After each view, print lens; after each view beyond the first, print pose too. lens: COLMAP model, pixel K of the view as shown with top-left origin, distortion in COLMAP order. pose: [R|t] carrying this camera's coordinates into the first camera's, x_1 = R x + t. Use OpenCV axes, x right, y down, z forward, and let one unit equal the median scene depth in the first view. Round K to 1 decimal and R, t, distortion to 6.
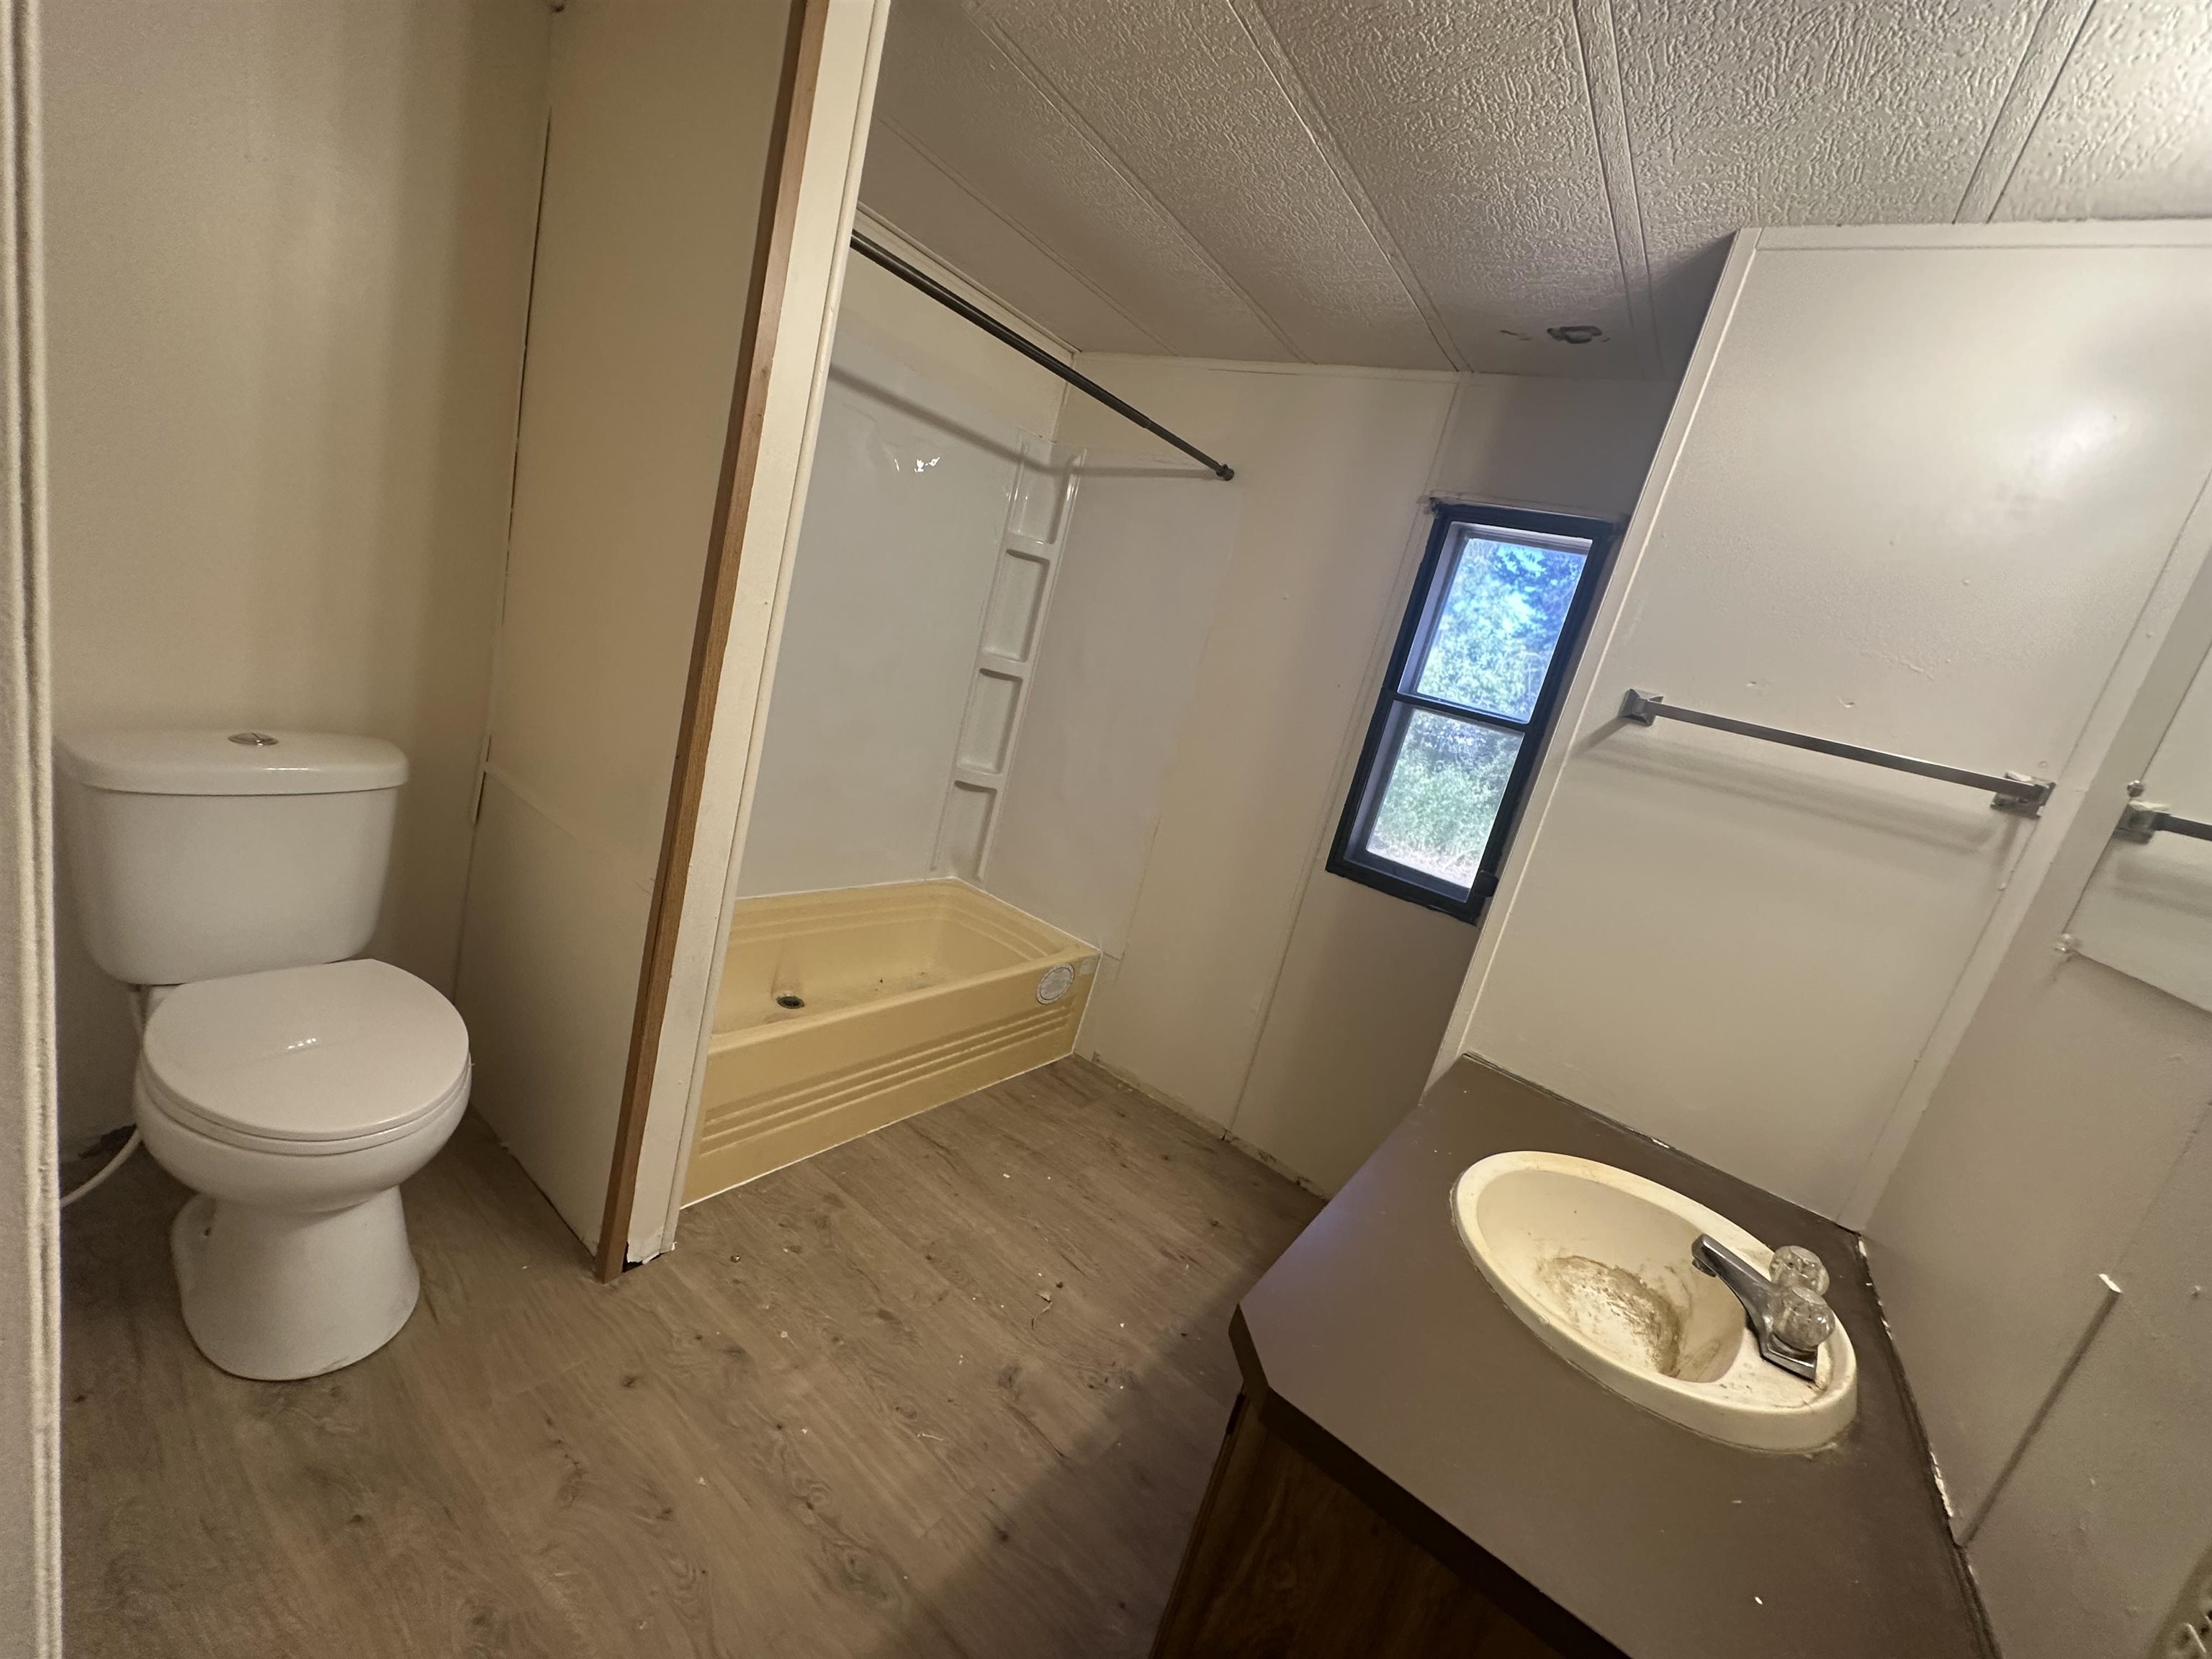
lens RADIAL K [[883.7, 0, 1109.0], [0, 883.7, 826.5], [0, 0, 1]] dist [0.000249, 0.000084]
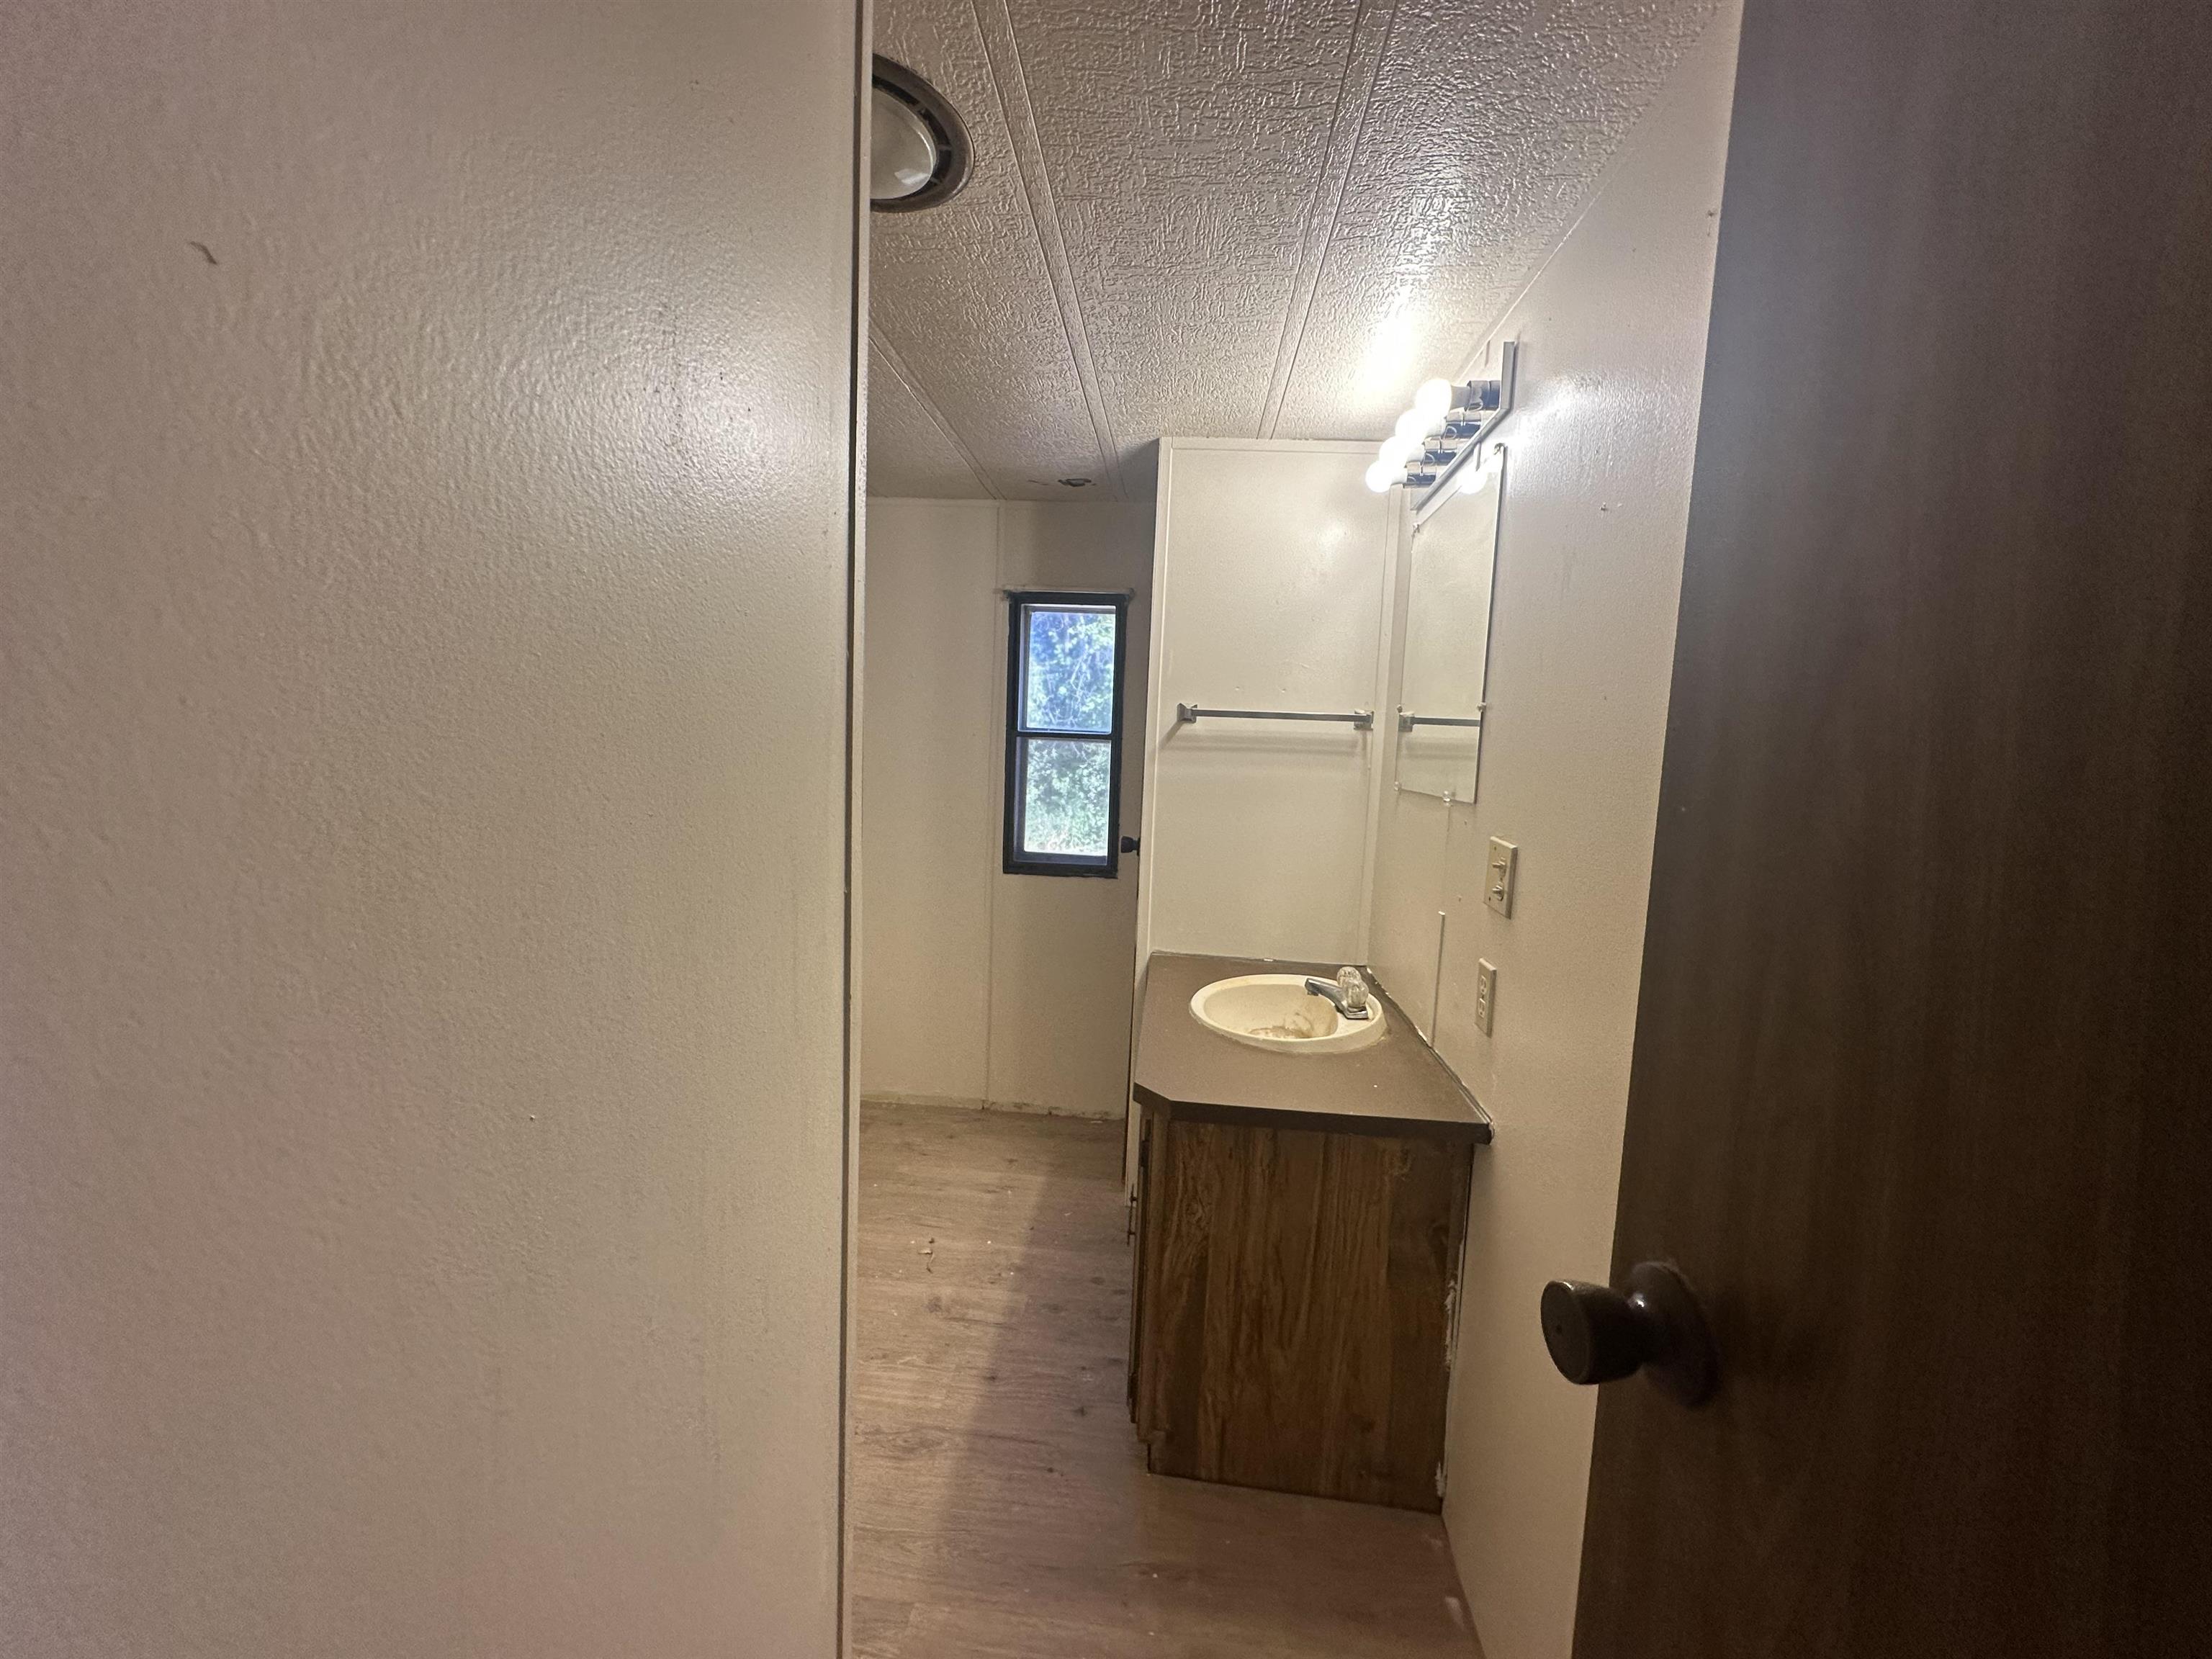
lens RADIAL K [[883.7, 0, 1109.0], [0, 883.7, 826.5], [0, 0, 1]] dist [0.000249, 0.000084]
pose [[0.842286, -0.260188, 0.472076, -0.356077], [0.279548, 0.959658, 0.030148, -0.020938], [-0.460876, 0.106575, 0.881042, -0.366087]]
